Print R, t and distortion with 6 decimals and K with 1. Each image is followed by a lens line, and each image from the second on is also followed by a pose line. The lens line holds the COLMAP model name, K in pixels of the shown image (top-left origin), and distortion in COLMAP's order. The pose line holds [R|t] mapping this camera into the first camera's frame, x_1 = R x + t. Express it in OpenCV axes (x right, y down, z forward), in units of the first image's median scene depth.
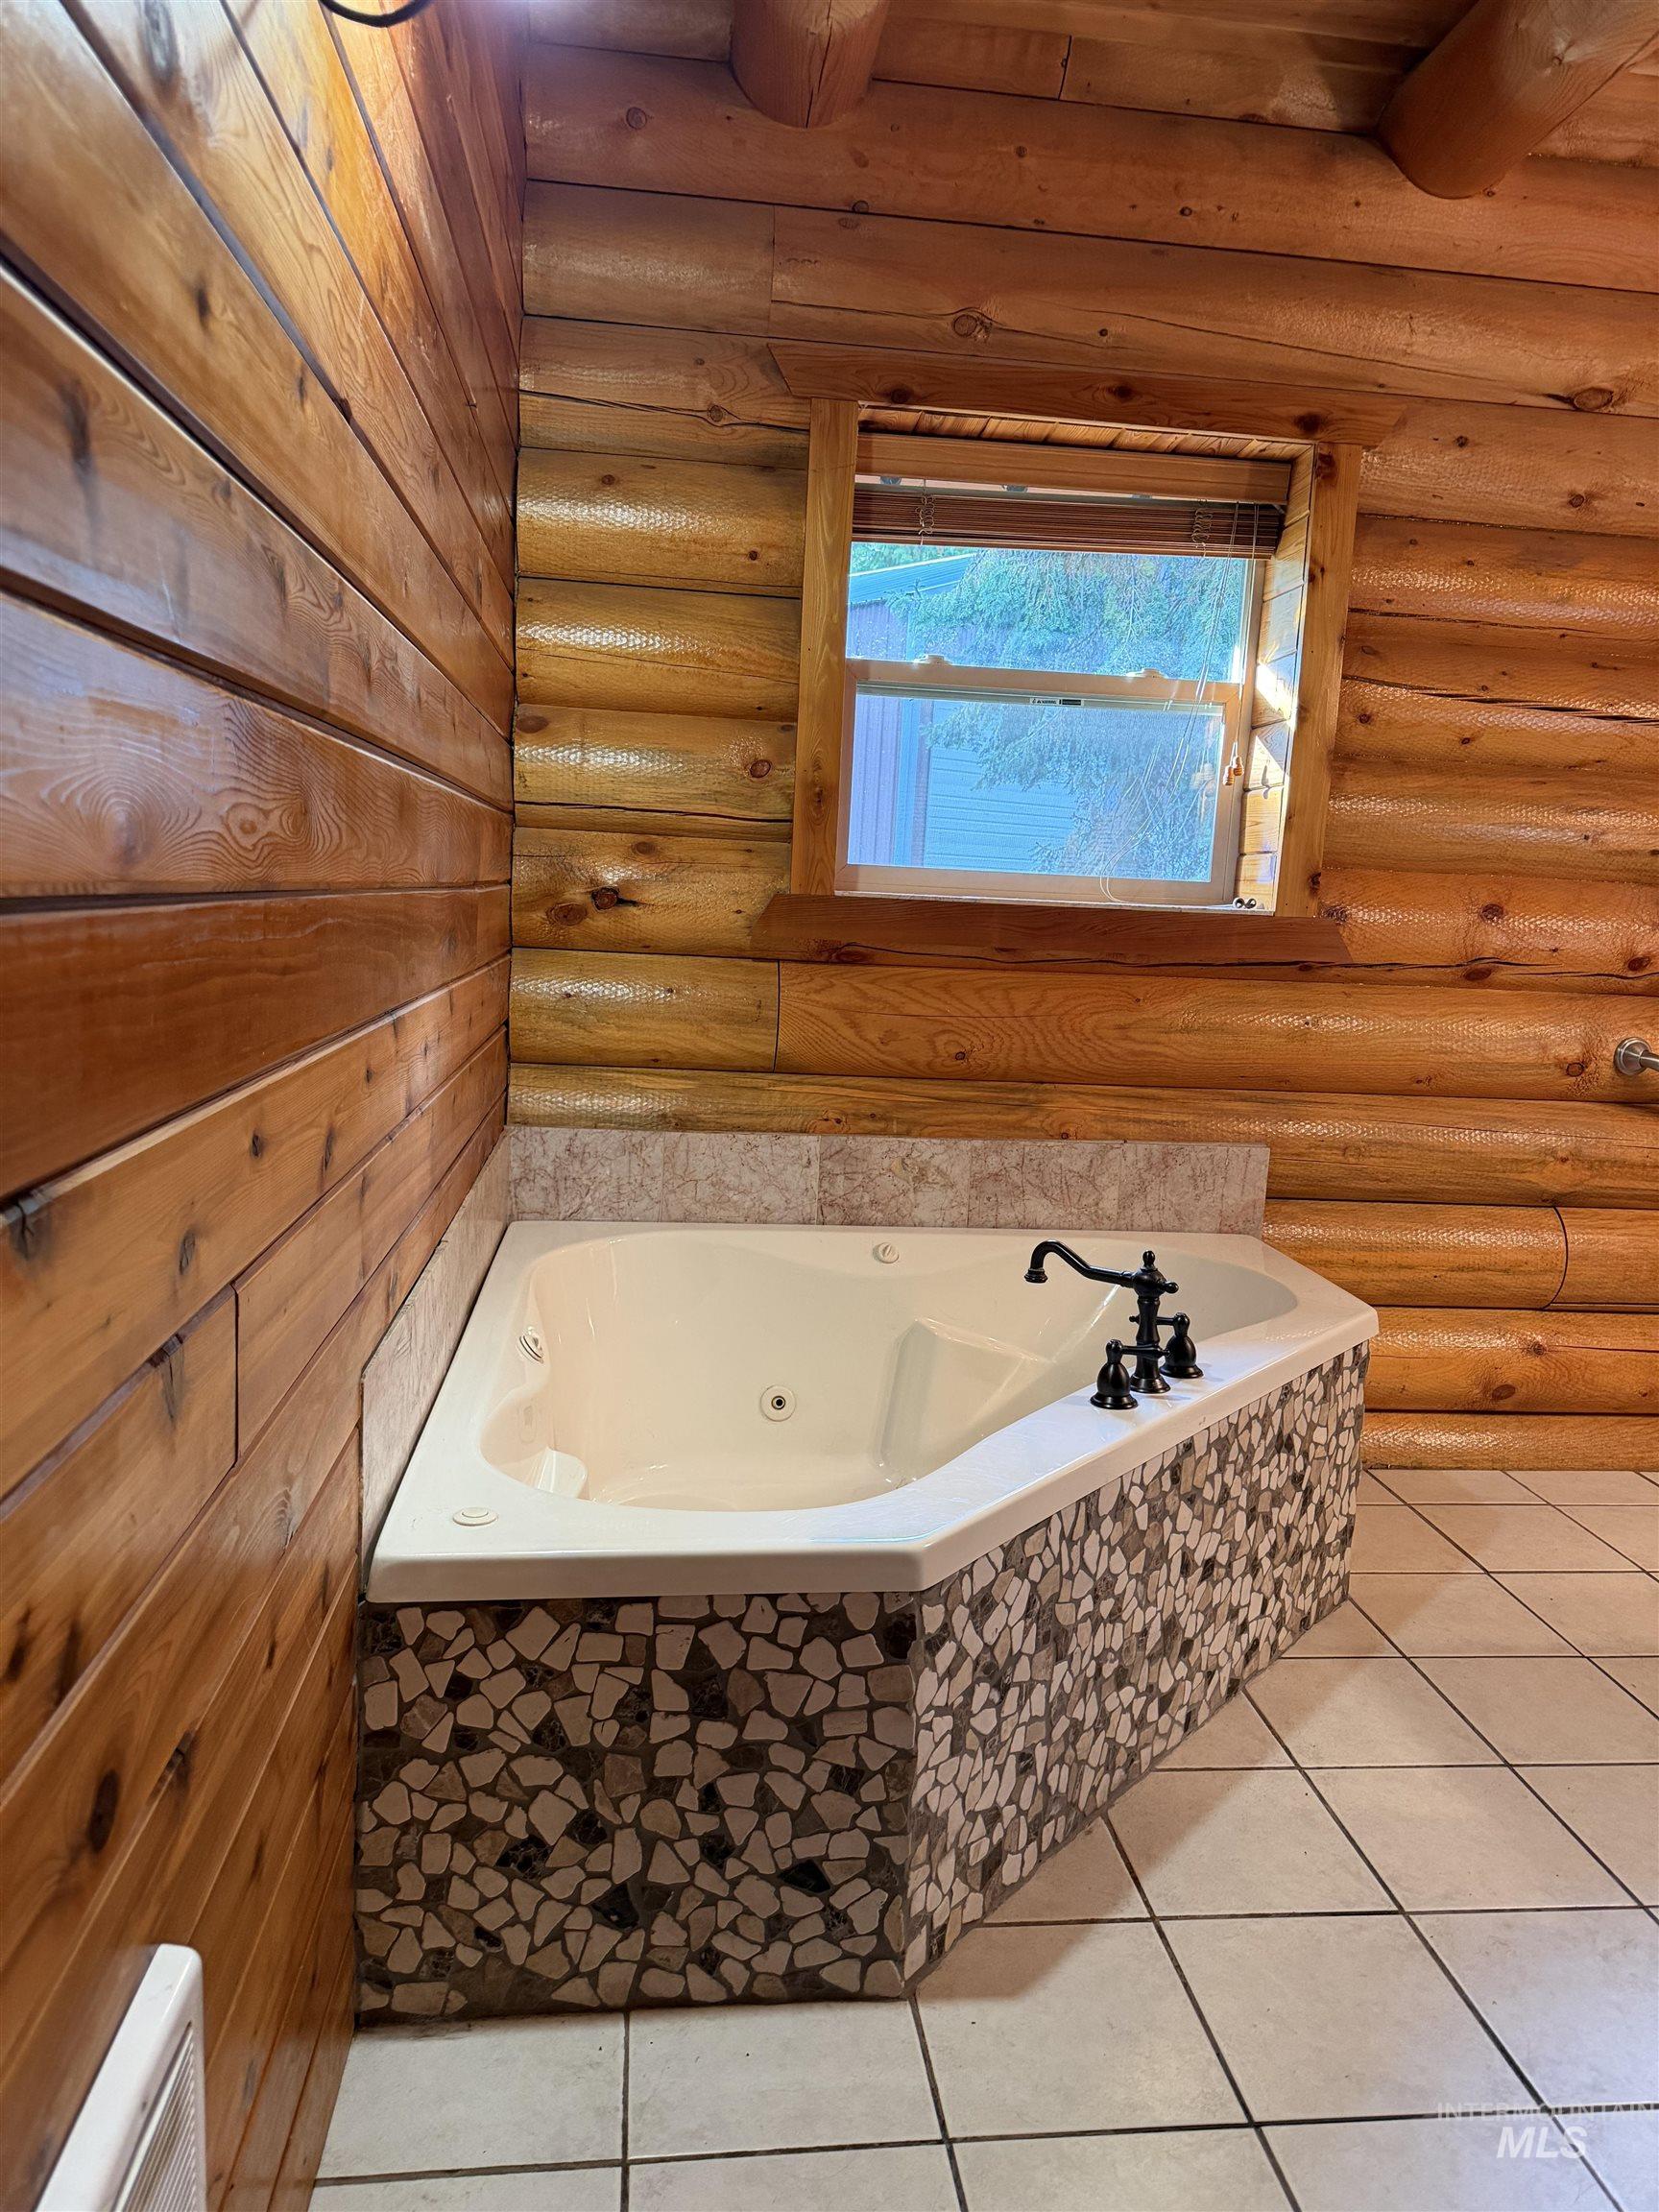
lens RADIAL K [[1574.4, 0, 832.5], [0, 1574.4, 1106.4], [0, 0, 1]] dist [0.050683, -0.033185]
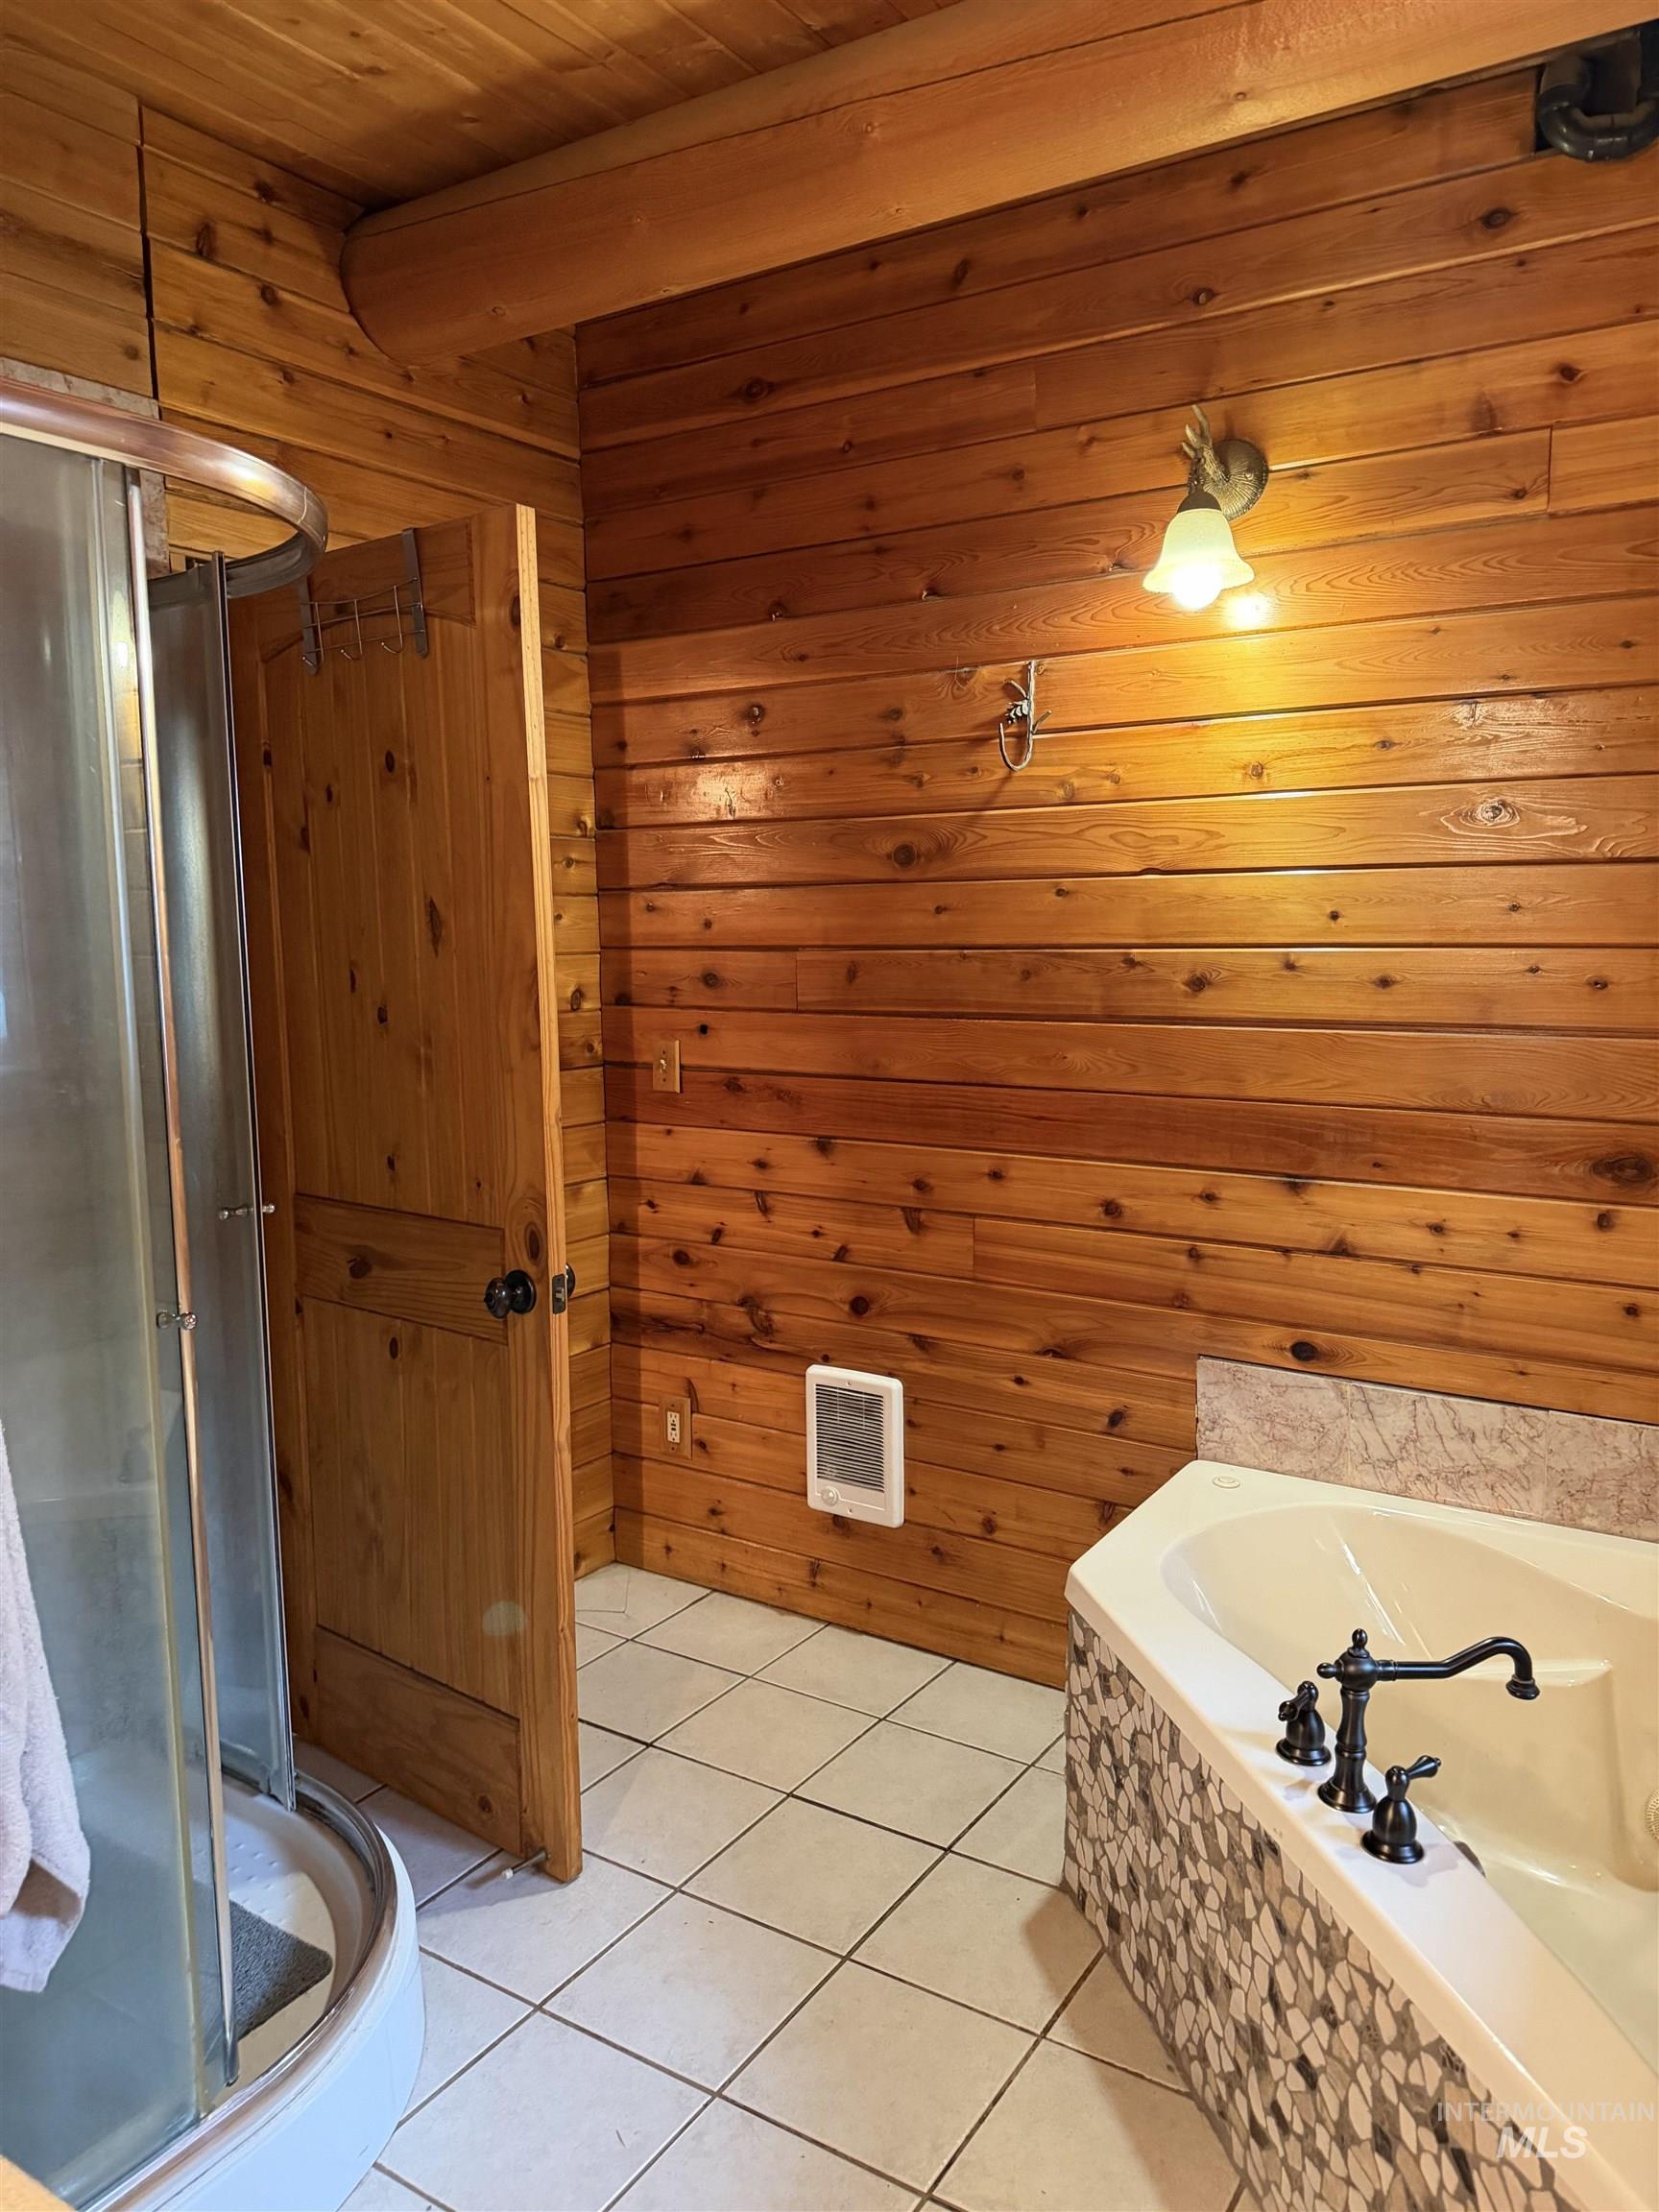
lens RADIAL K [[1574.4, 0, 830.5], [0, 1574.4, 1105.6], [0, 0, 1]] dist [0.050683, -0.033185]
pose [[-0.633000, 0.059557, -0.771858, 1.106697], [-0.124712, 0.976169, 0.177598, -0.309449], [0.764041, 0.208680, -0.610487, 1.409553]]
